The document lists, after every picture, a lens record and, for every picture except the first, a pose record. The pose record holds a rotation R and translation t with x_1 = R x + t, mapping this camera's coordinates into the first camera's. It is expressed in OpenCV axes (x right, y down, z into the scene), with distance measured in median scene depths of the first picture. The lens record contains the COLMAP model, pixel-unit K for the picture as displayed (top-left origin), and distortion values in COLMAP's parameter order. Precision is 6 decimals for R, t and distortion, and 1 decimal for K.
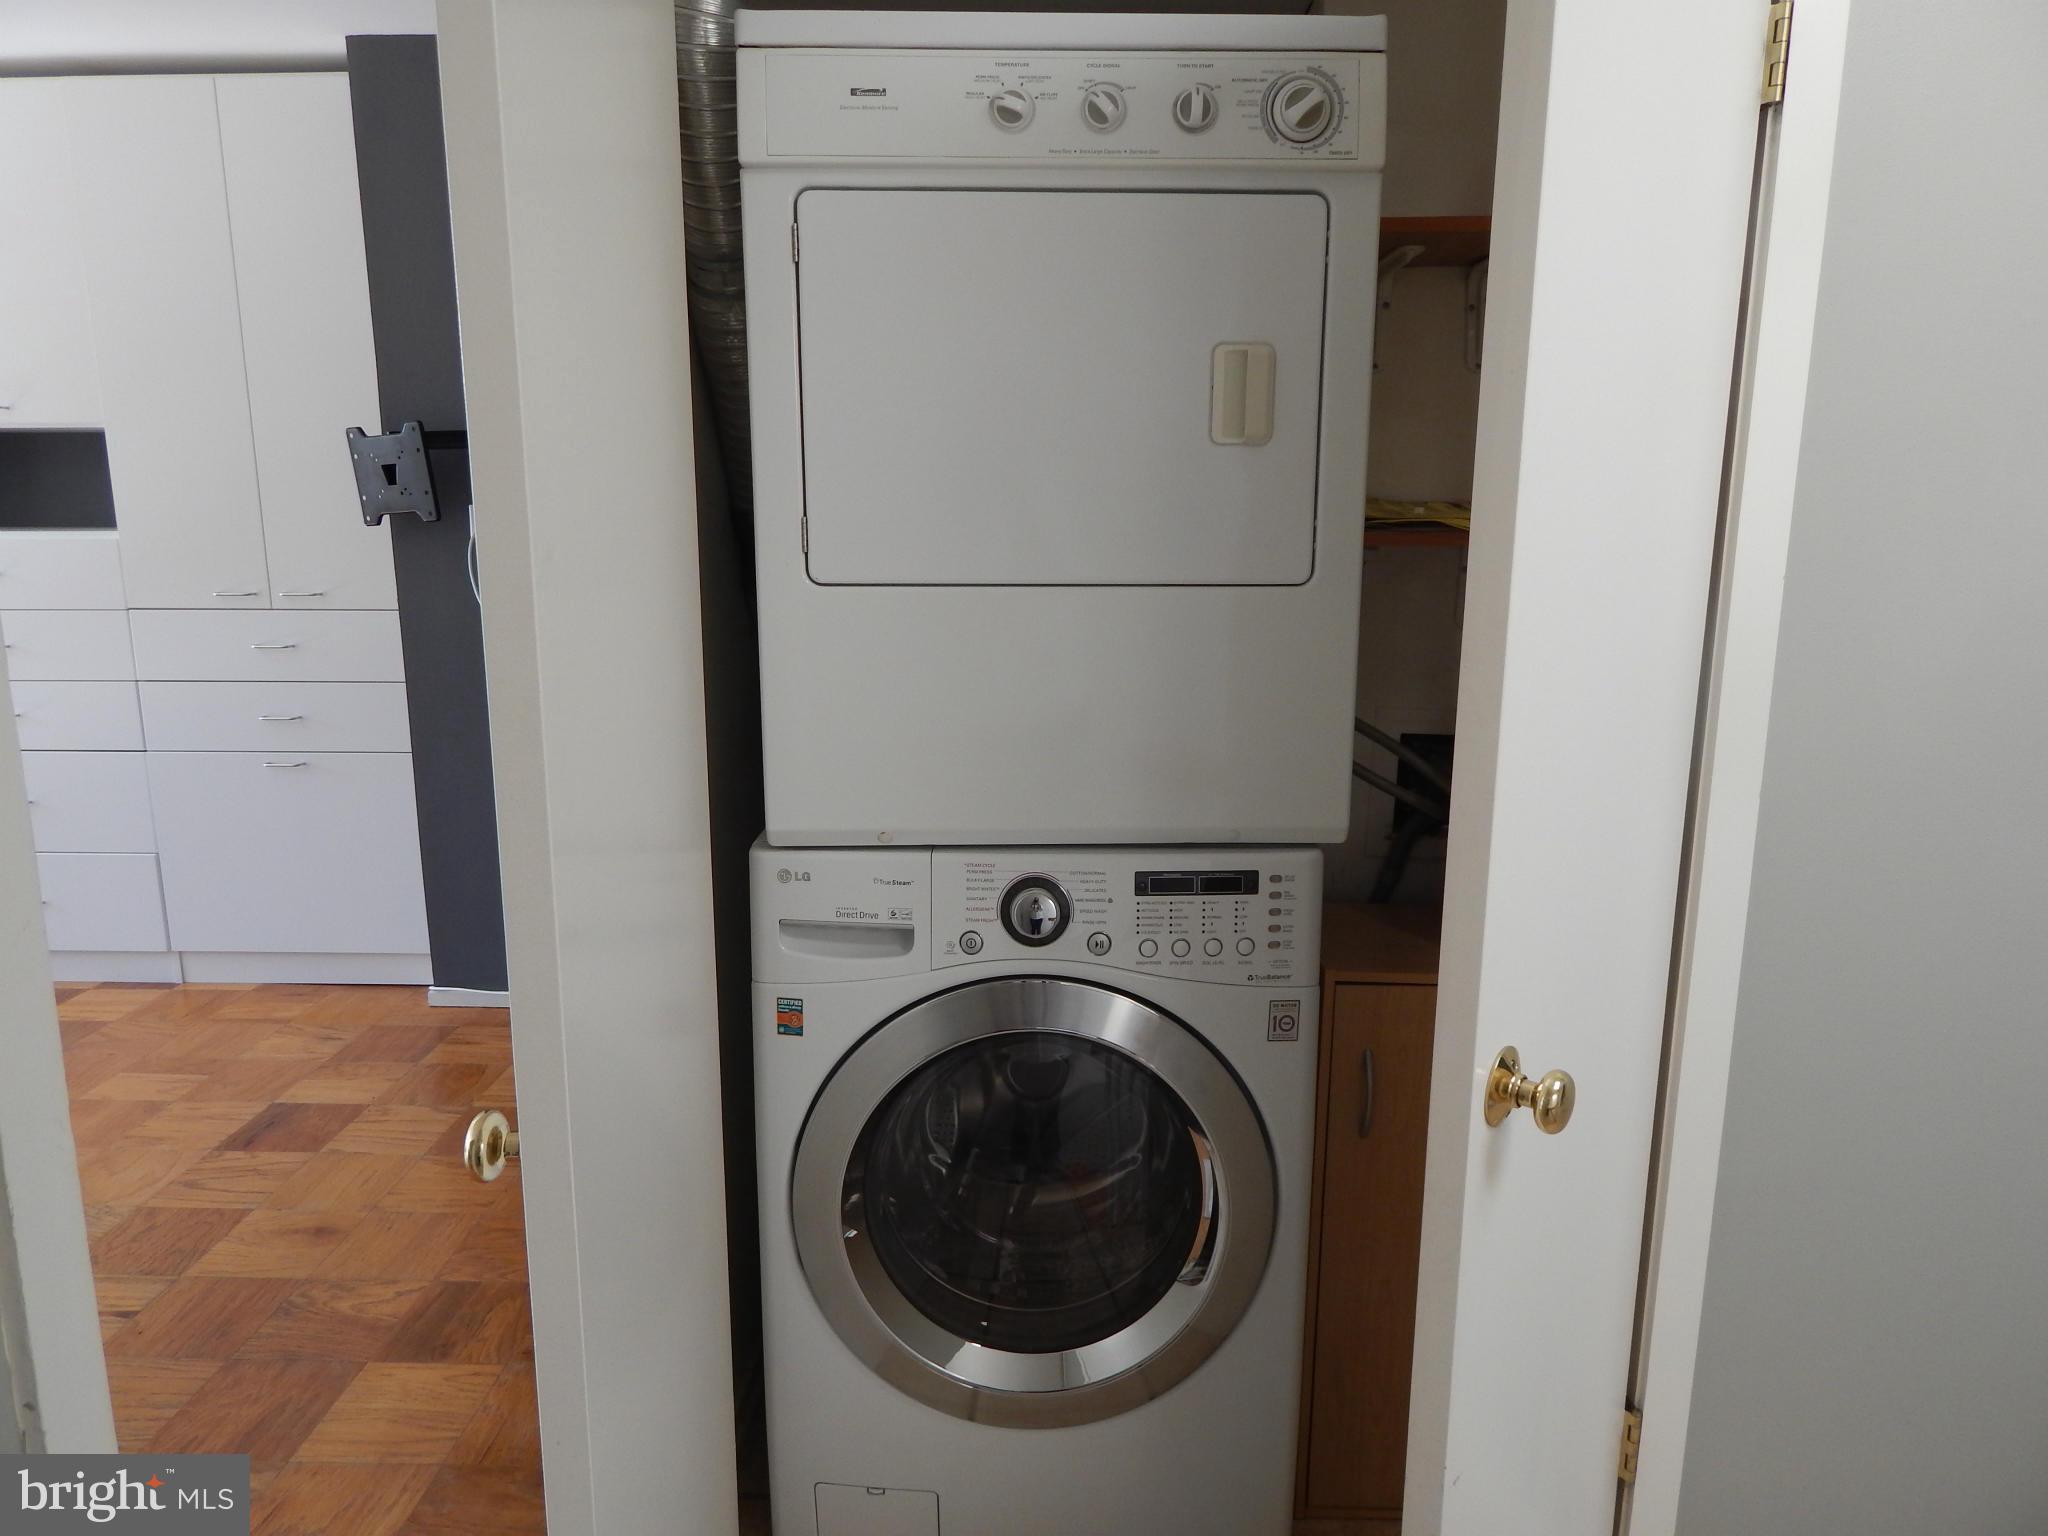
lens RADIAL K [[1355.2, 0, 1022.8], [0, 1355.2, 762.3], [0, 0, 1]] dist [-0.010899, -0.011290]
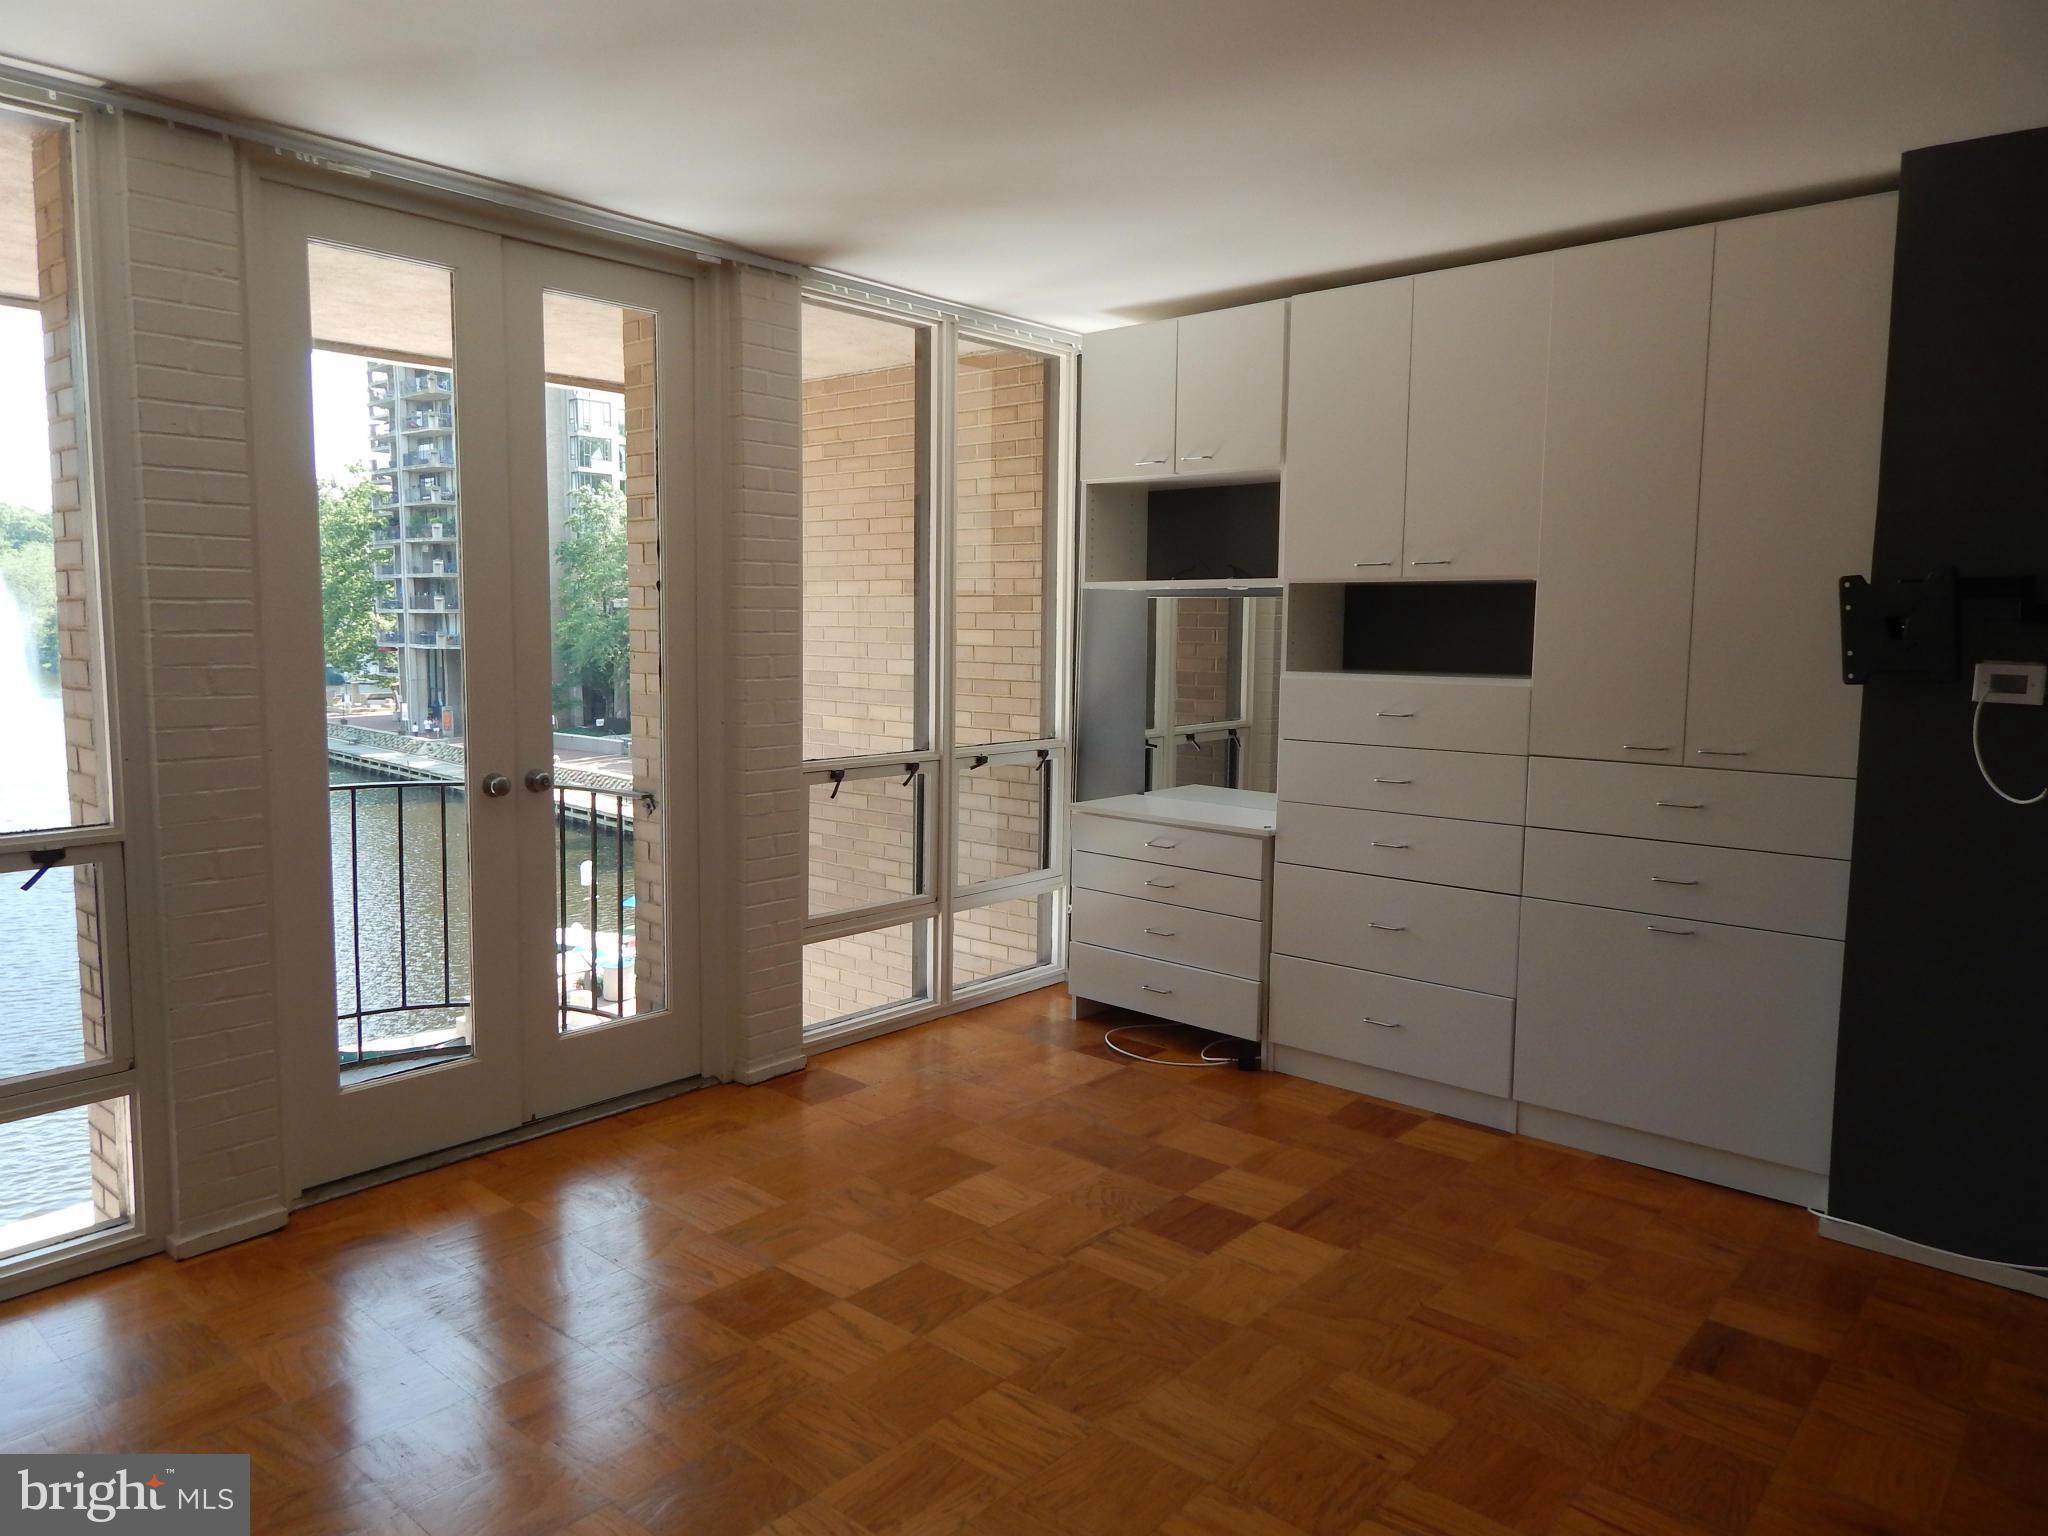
lens RADIAL K [[1355.2, 0, 1041.0], [0, 1355.2, 762.6], [0, 0, 1]] dist [-0.010899, -0.011290]
pose [[0.754068, 0.071412, -0.652903, -0.279087], [-0.143566, 0.987954, -0.057753, 0.003394], [0.640914, 0.137284, 0.755237, -0.003701]]
